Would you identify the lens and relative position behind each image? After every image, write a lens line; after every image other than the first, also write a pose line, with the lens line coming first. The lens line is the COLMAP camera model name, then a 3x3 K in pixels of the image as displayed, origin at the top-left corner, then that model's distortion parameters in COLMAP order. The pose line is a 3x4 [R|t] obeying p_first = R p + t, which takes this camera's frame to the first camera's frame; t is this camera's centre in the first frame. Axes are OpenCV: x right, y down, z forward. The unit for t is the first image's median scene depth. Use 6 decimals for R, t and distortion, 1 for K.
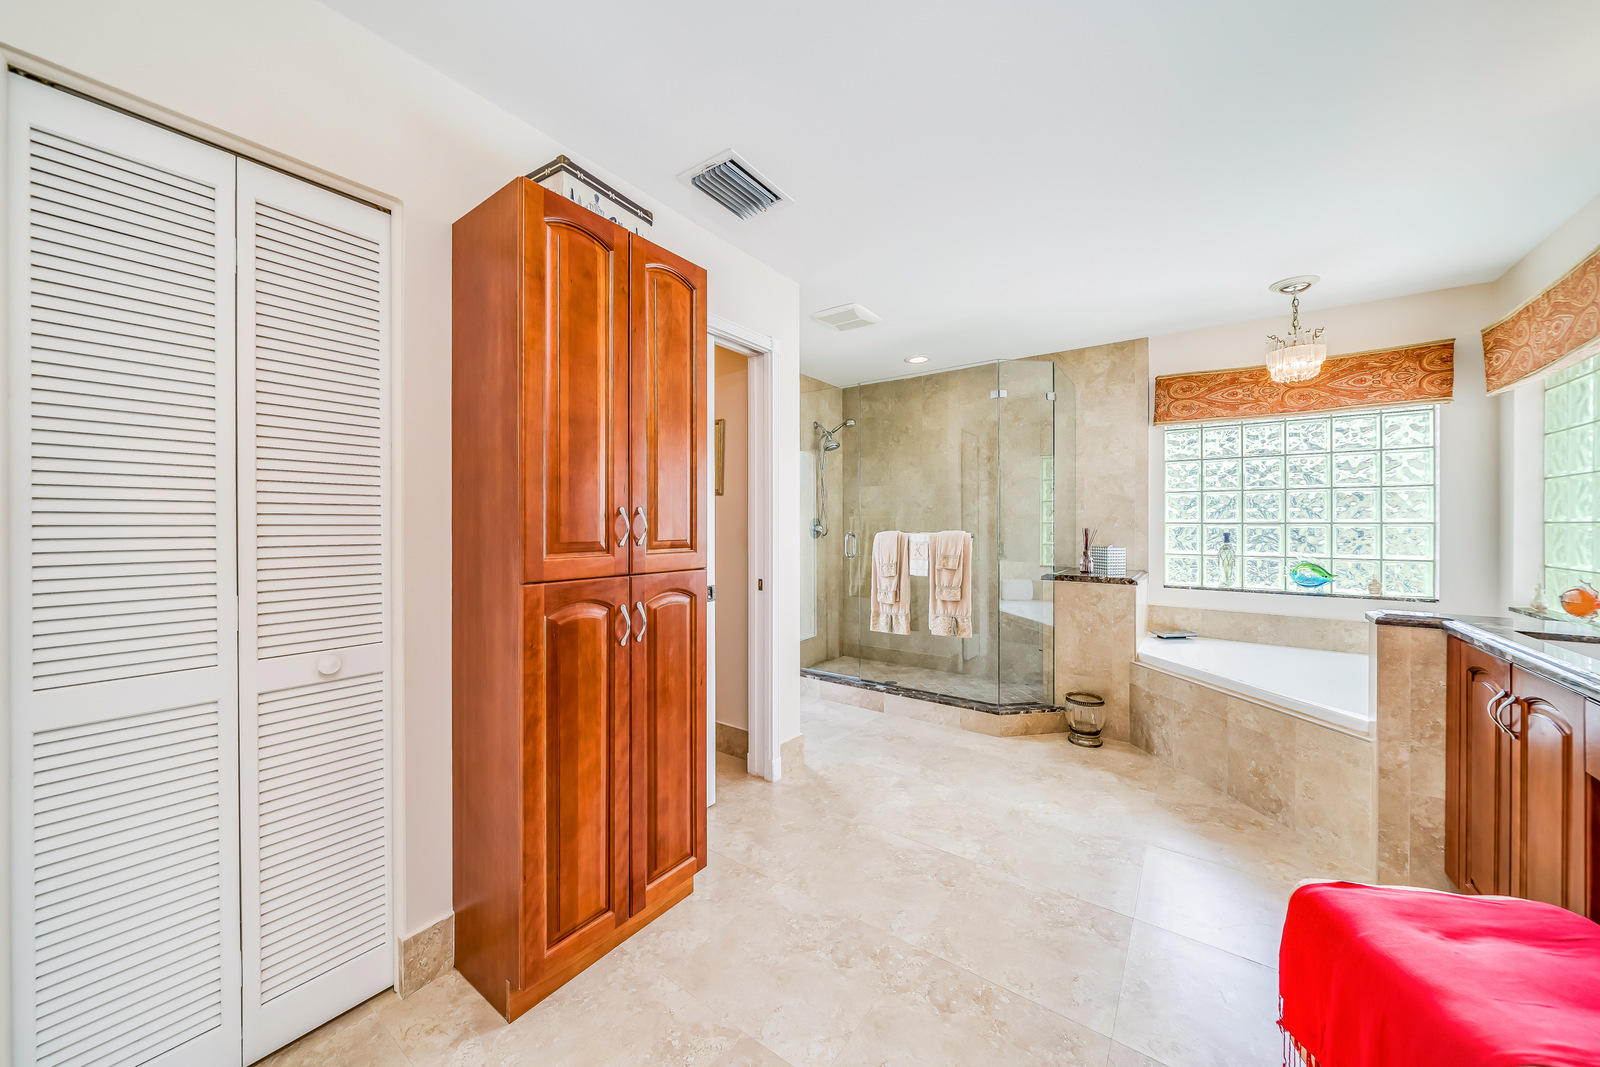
lens RADIAL K [[562.6, 0, 798.3], [0, 562.6, 528.9], [0, 0, 1]] dist [-0.005841, 0.000030]
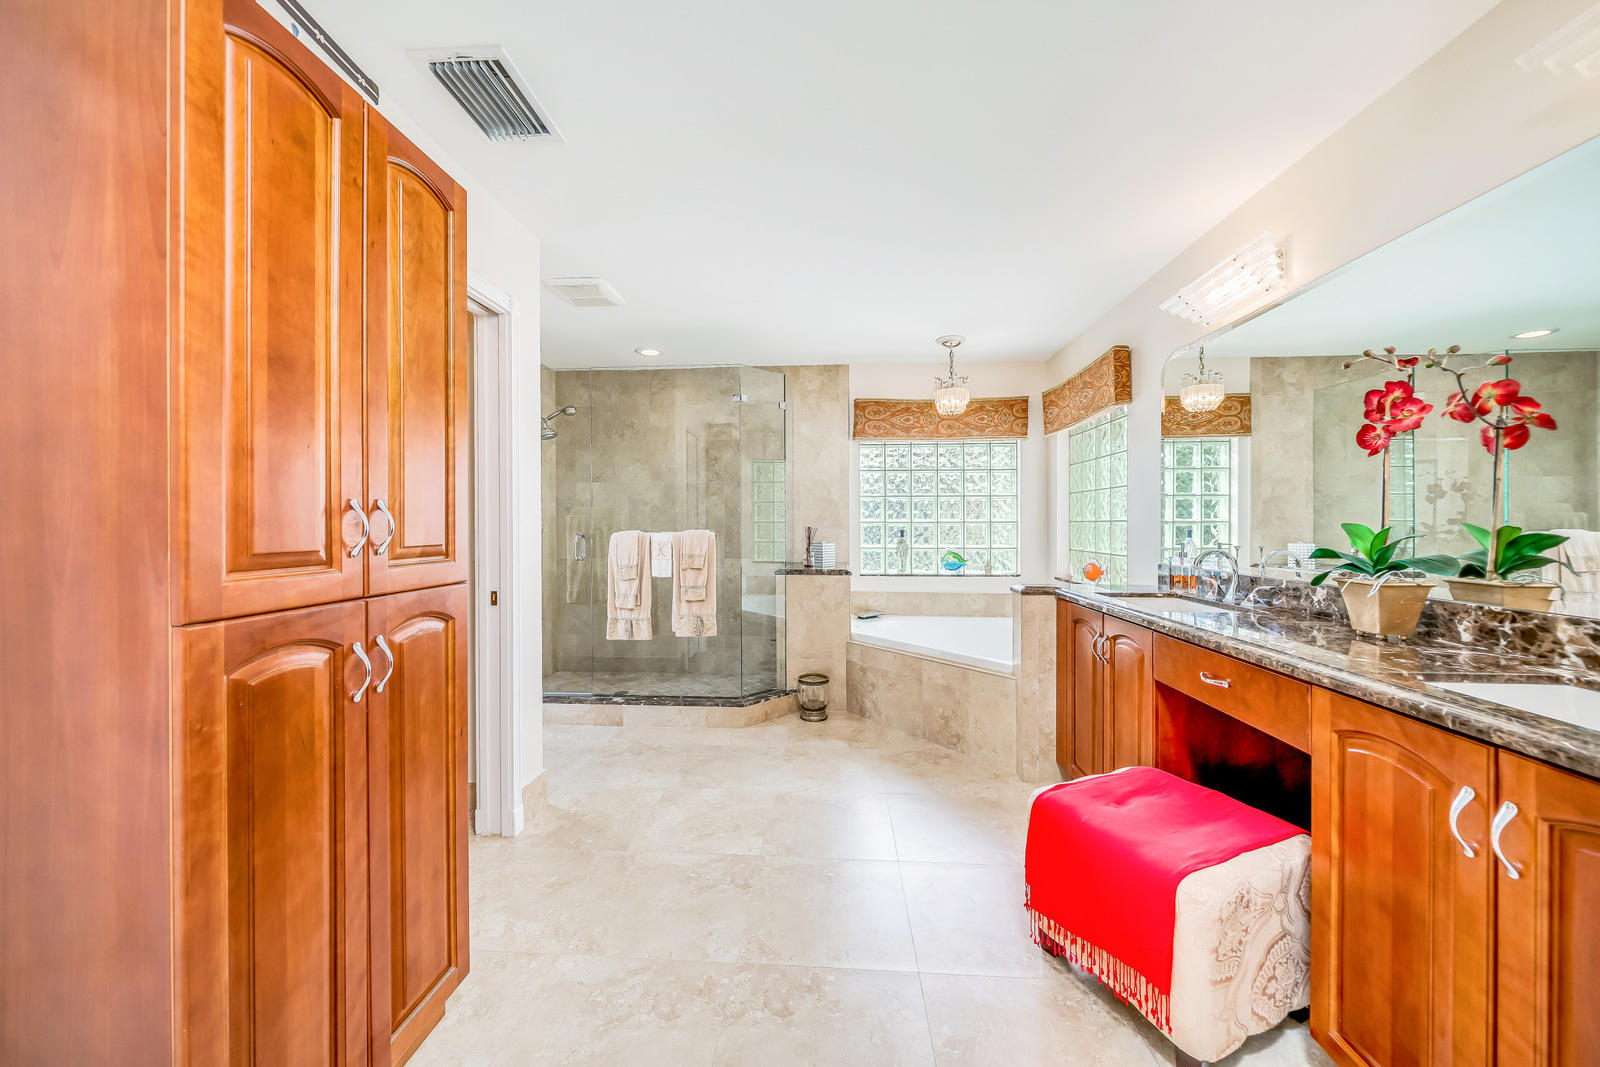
lens RADIAL K [[562.1, 0, 801.3], [0, 562.1, 526.3], [0, 0, 1]] dist [-0.000083, -0.000046]
pose [[0.844020, -0.004382, 0.536294, -0.122674], [0.005944, 0.999982, -0.001184, -0.000949], [-0.536279, 0.004186, 0.844031, 0.072934]]
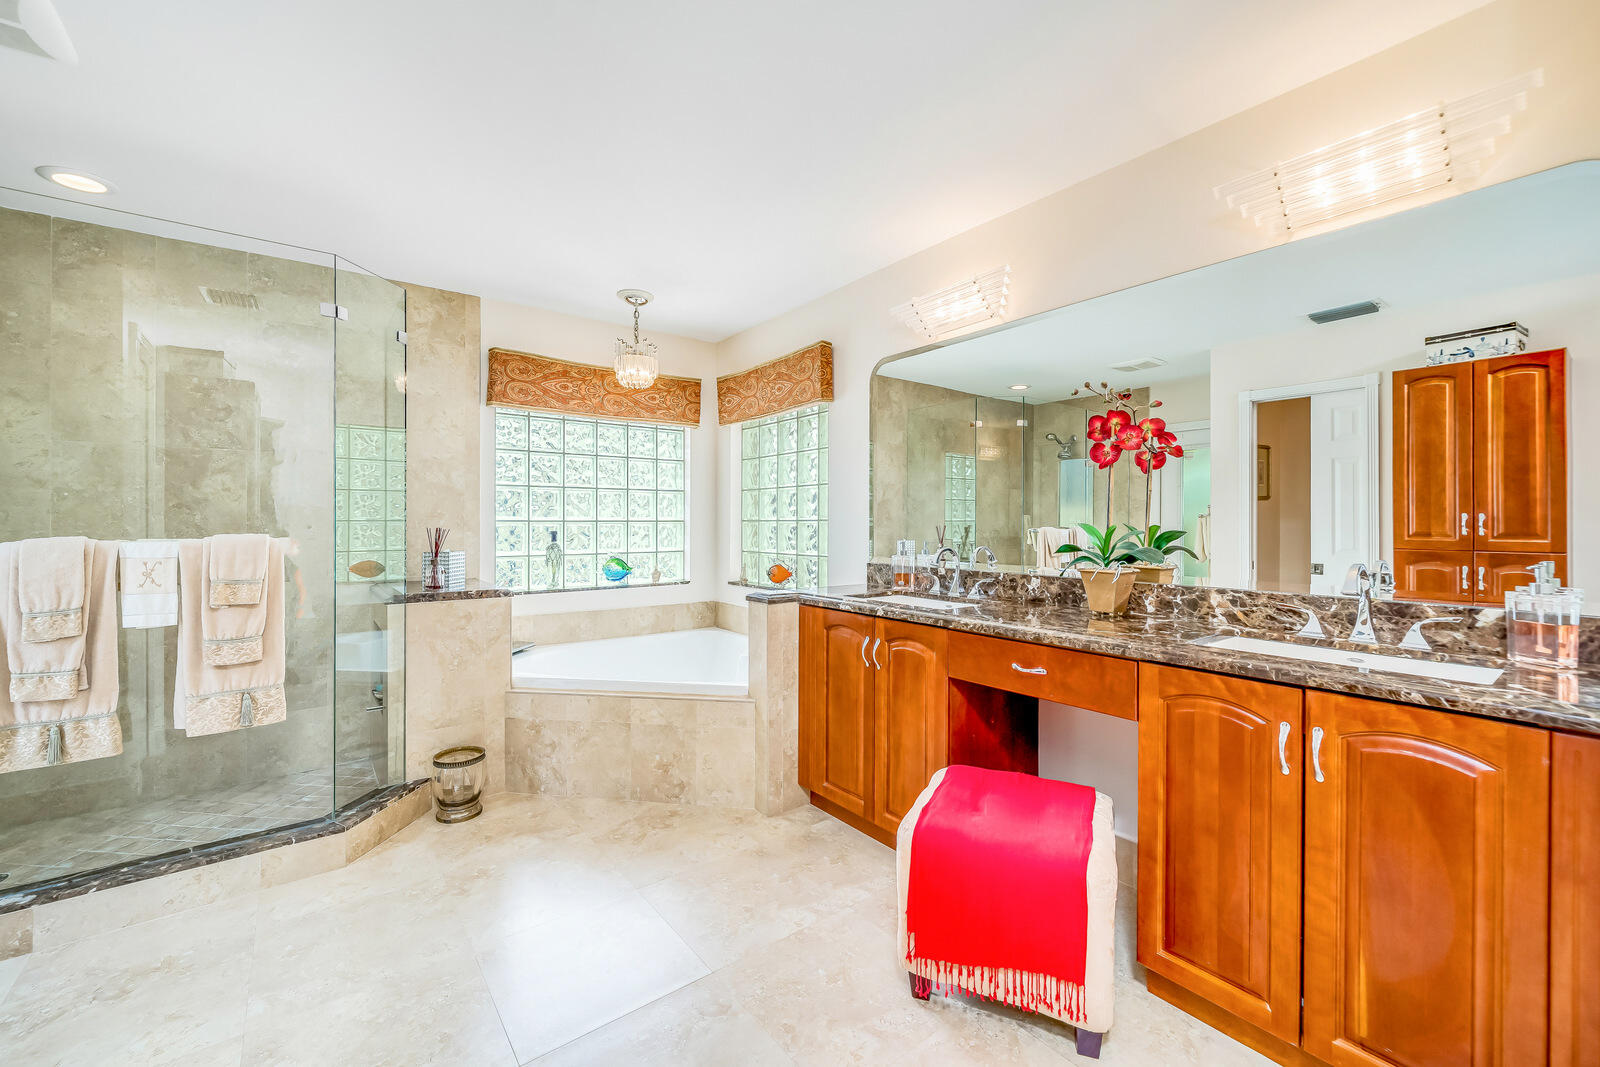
lens RADIAL K [[646.6, 0, 794.1], [0, 646.6, 522.8], [0, 0, 1]] dist [-0.000431, -0.000029]
pose [[0.284181, -0.001877, 0.958769, -0.207956], [0.008019, 0.999968, -0.000419, -0.004421], [-0.958737, 0.007808, 0.284187, 0.363803]]
